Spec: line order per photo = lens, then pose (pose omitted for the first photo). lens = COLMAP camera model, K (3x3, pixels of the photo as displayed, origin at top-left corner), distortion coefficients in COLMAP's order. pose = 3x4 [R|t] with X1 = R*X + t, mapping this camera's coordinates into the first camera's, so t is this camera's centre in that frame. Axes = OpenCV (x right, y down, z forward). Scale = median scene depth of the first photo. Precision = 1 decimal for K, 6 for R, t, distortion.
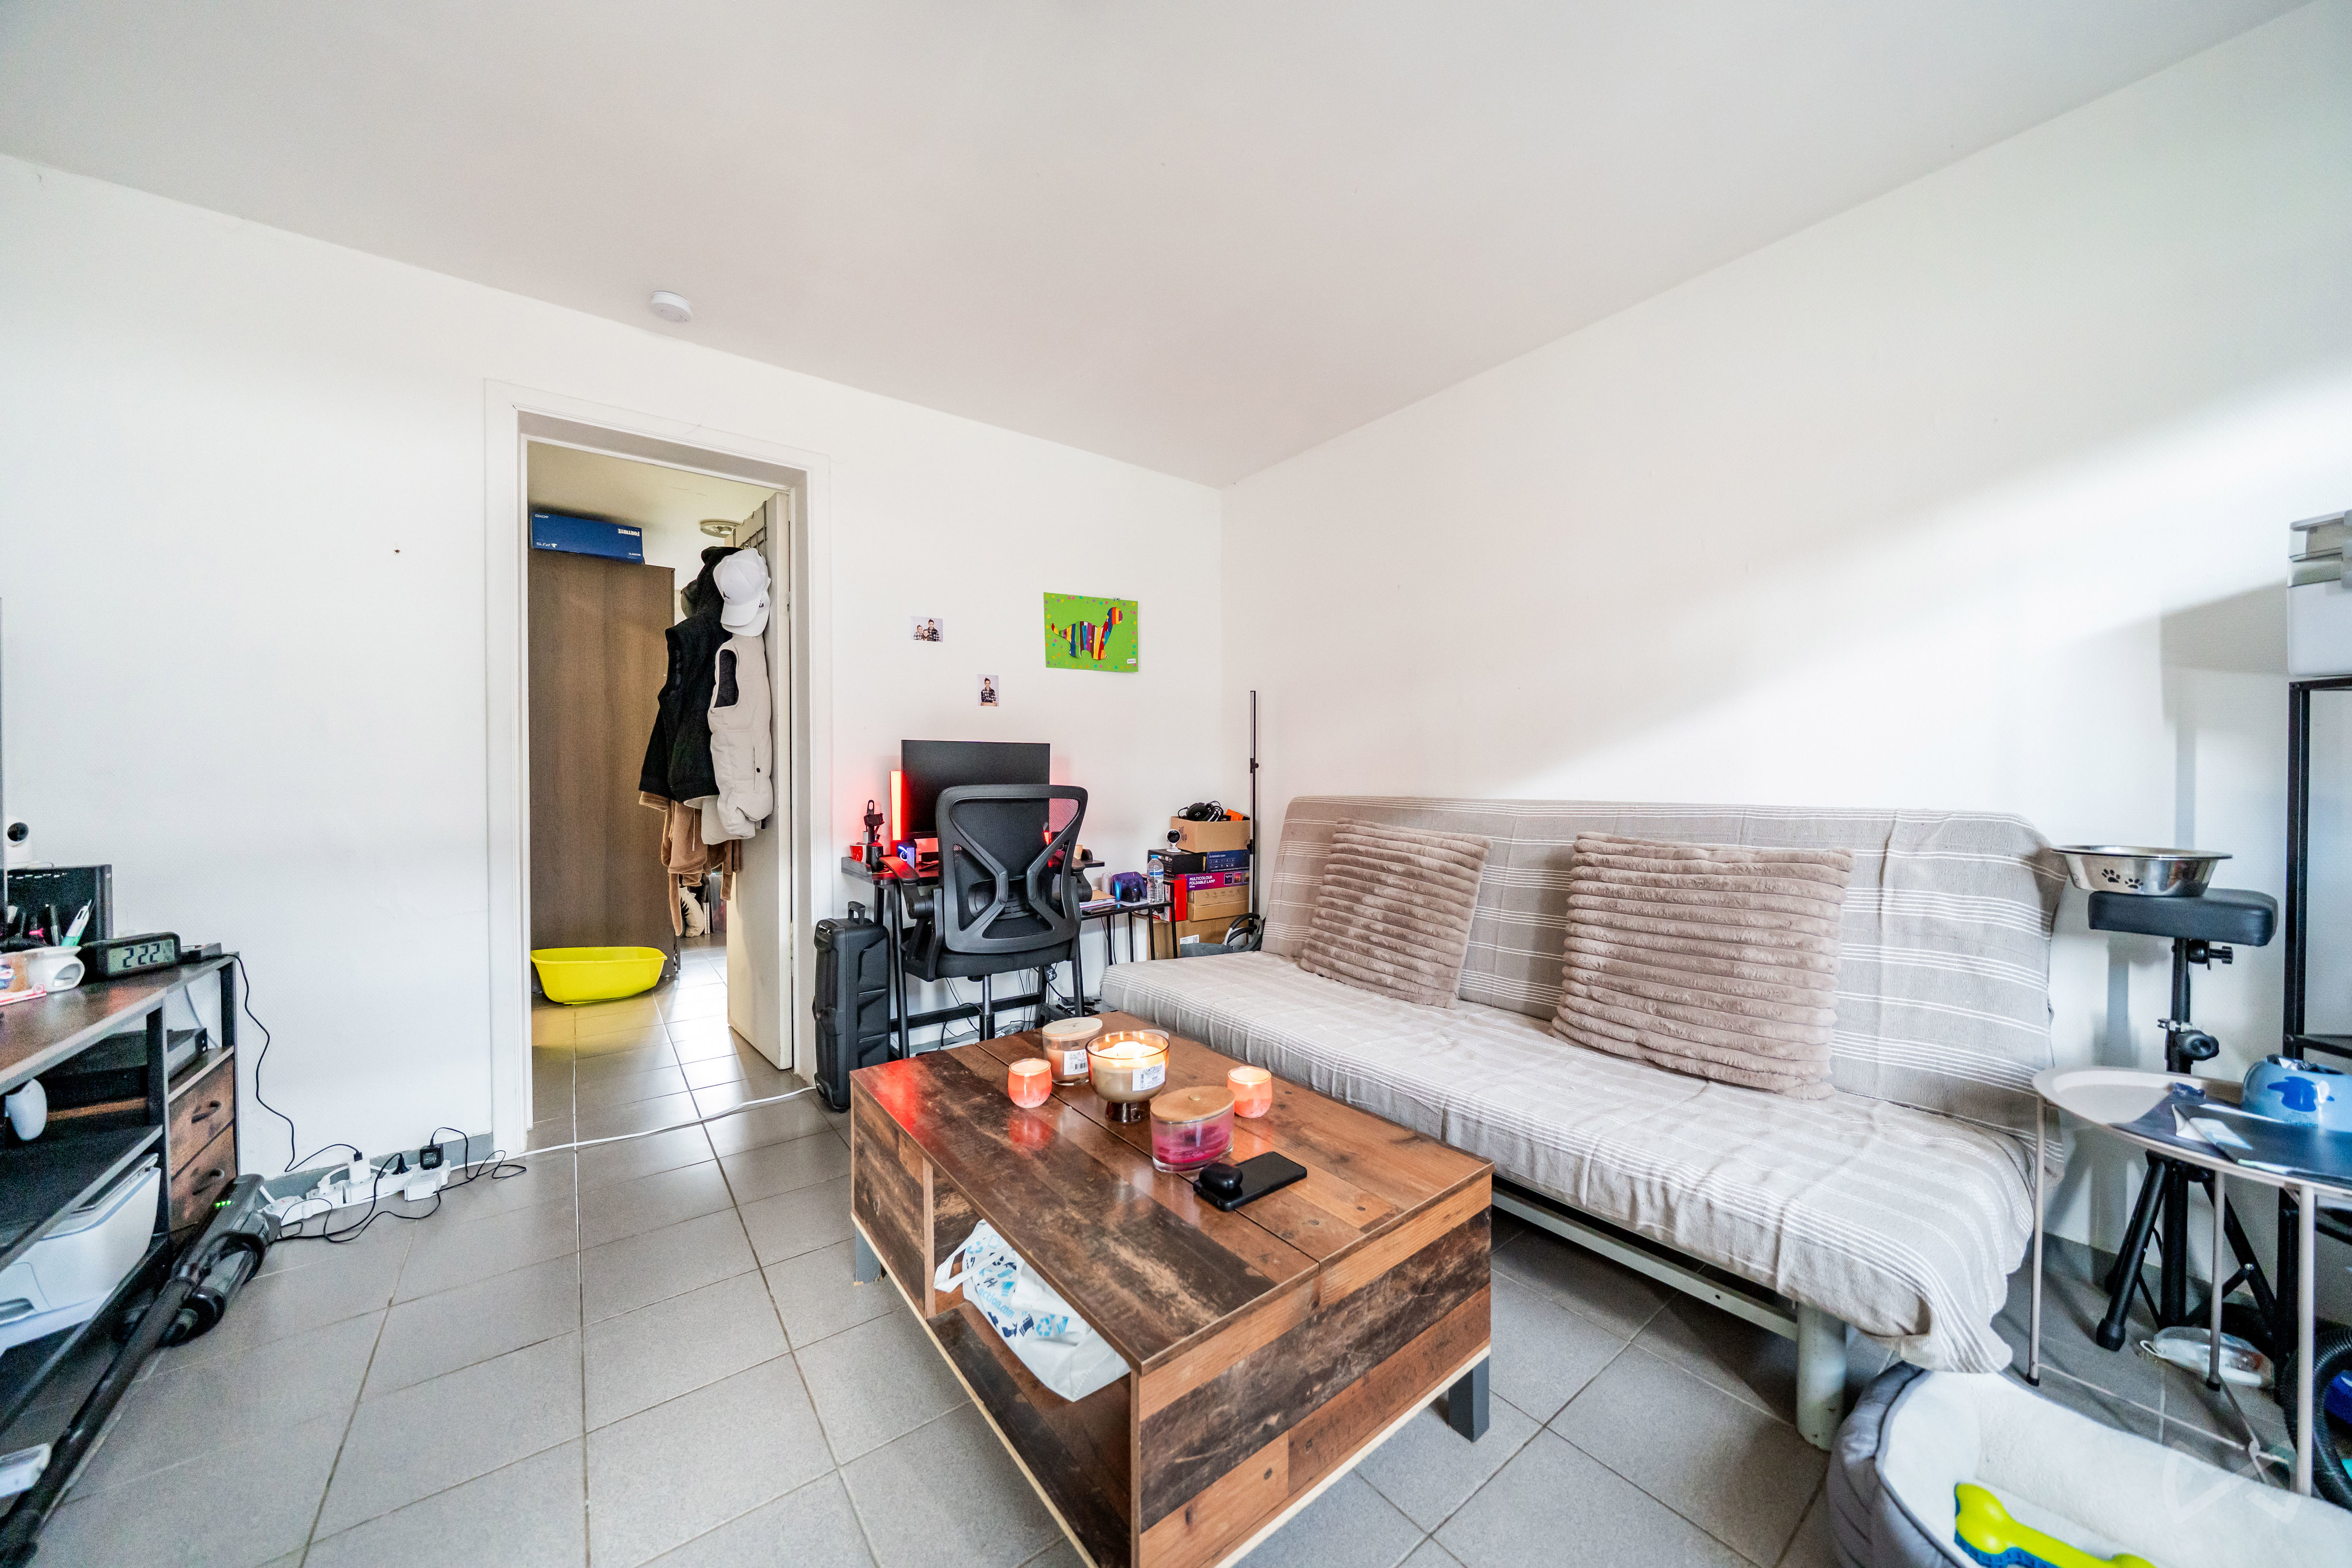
lens RADIAL K [[794.5, 0, 1176.0], [0, 794.5, 784.0], [0, 0, 1]] dist [0.000205, 0.000015]
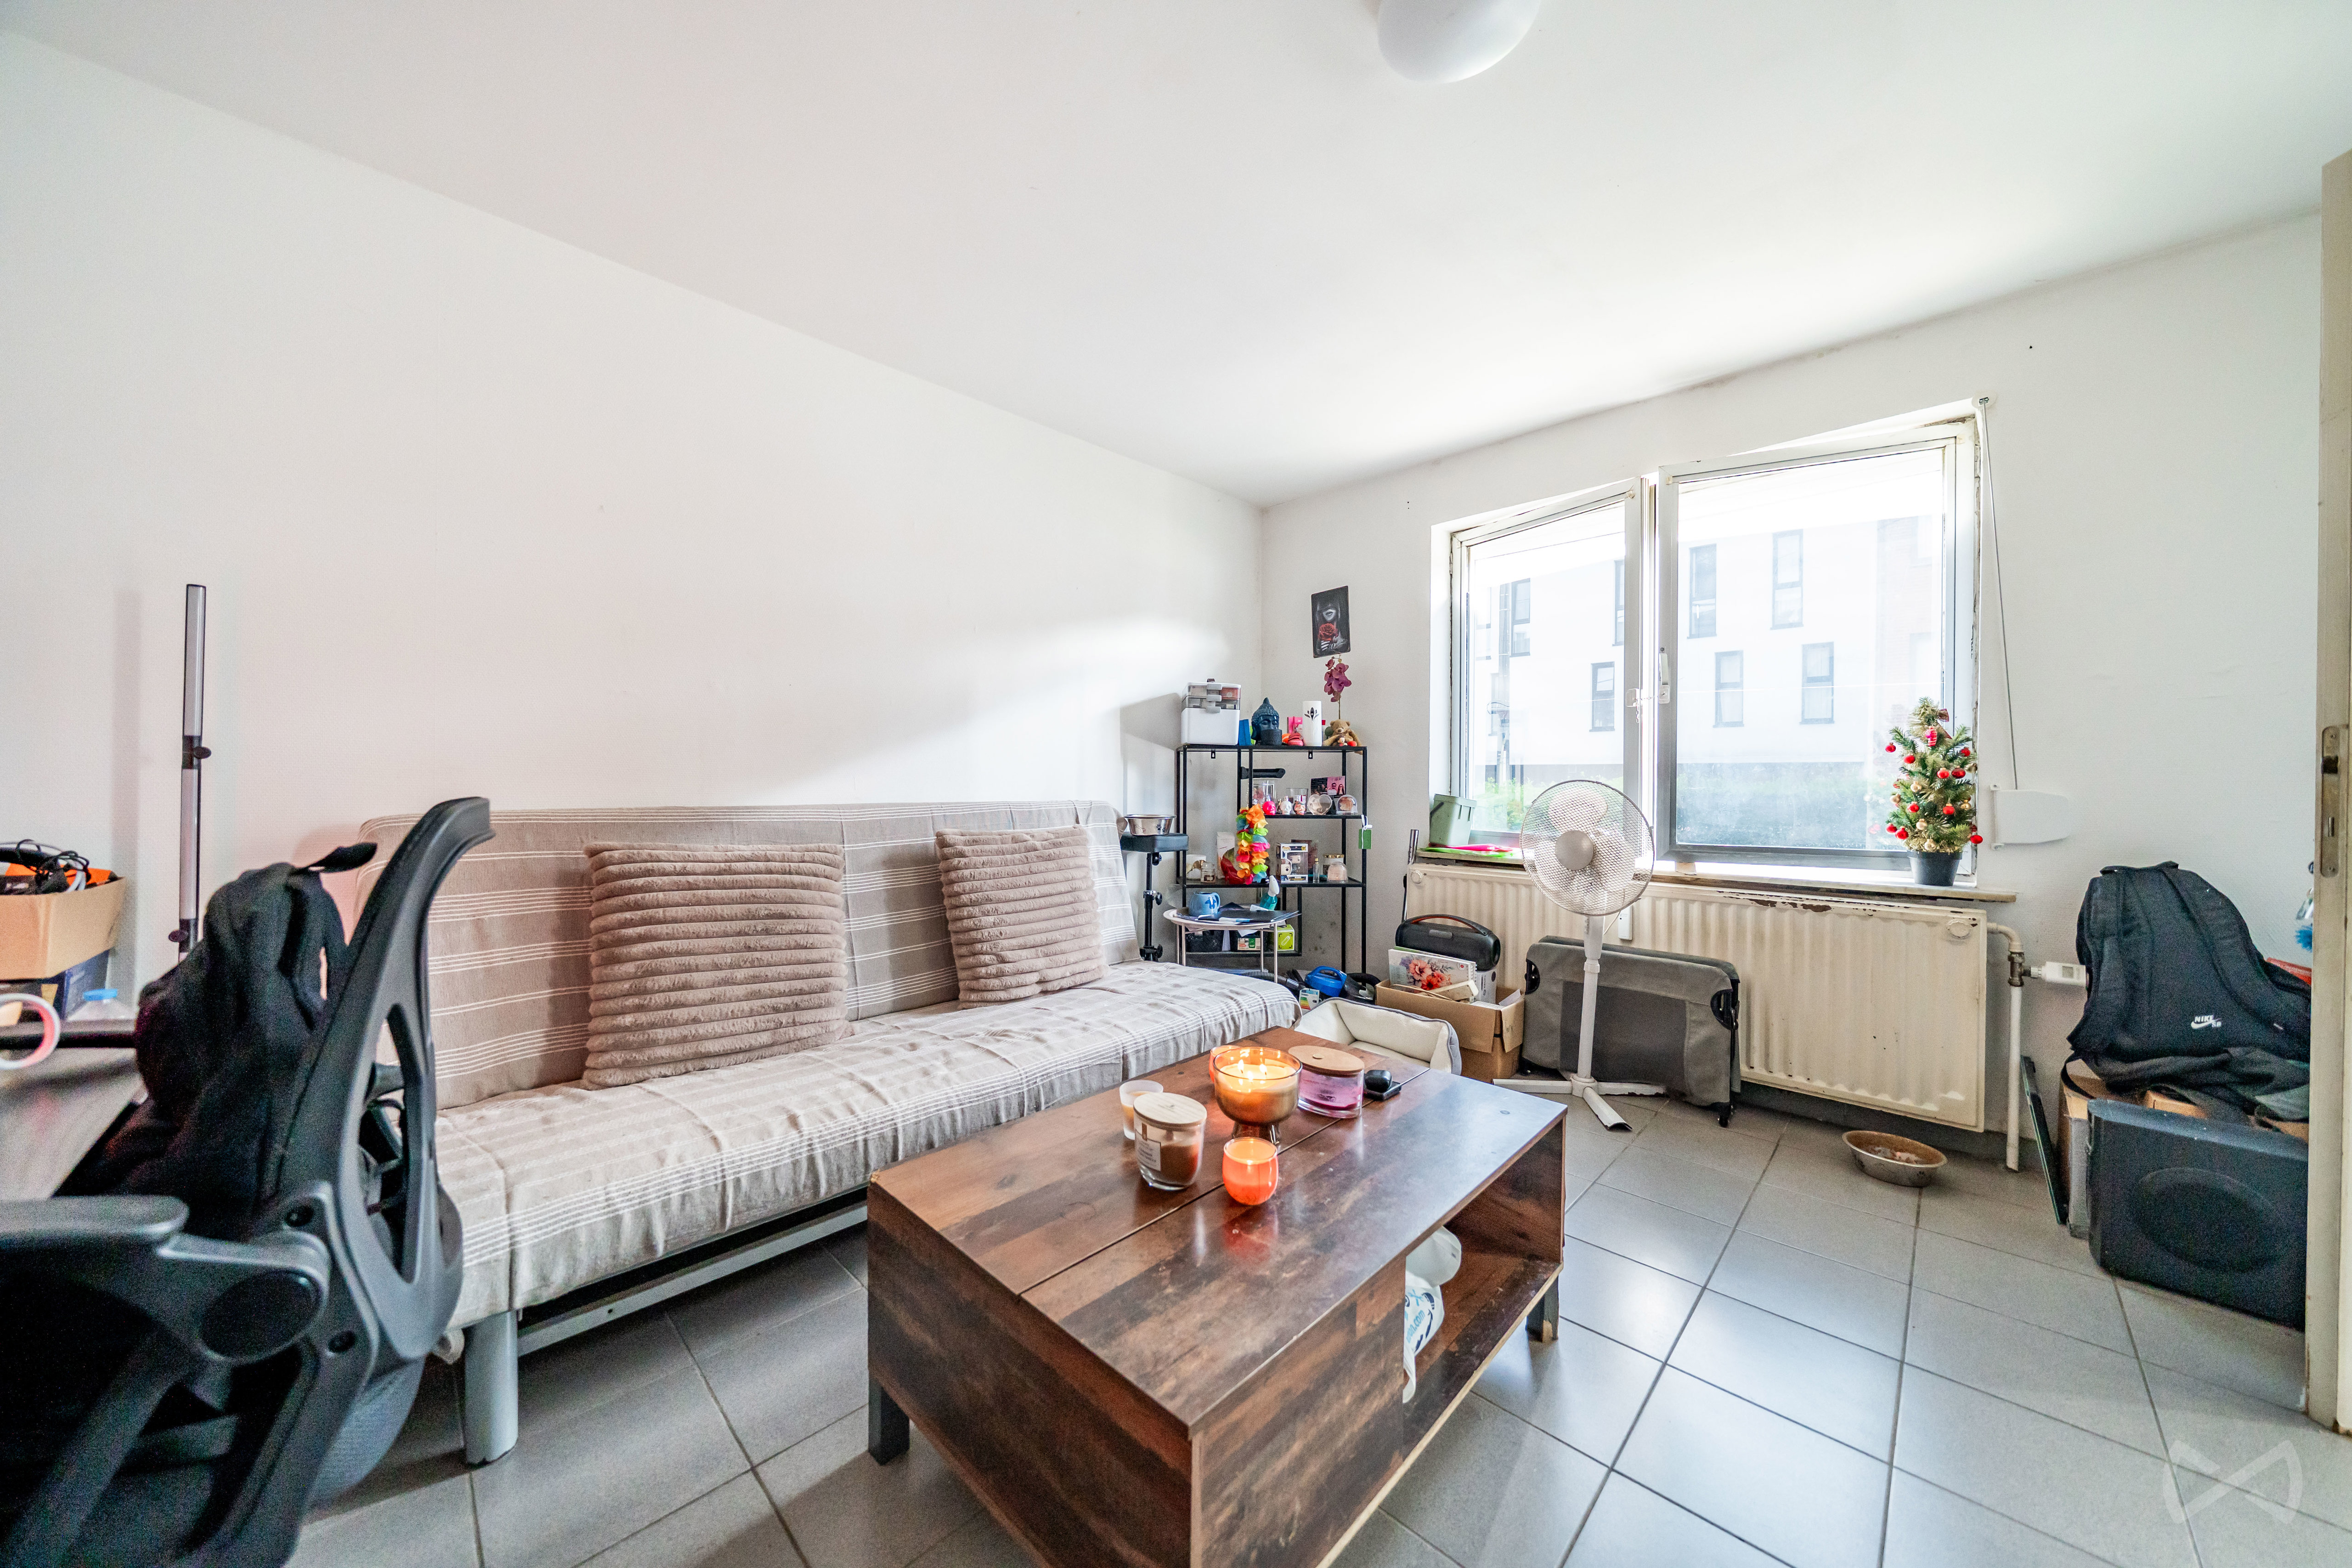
lens RADIAL K [[794.5, 0, 1176.0], [0, 794.5, 784.0], [0, 0, 1]] dist [0.000205, 0.000015]
pose [[-0.129407, -0.004991, 0.991579, -0.719086], [0.003742, 0.999978, 0.005521, -0.010717], [-0.991584, 0.004425, -0.129386, 0.884051]]
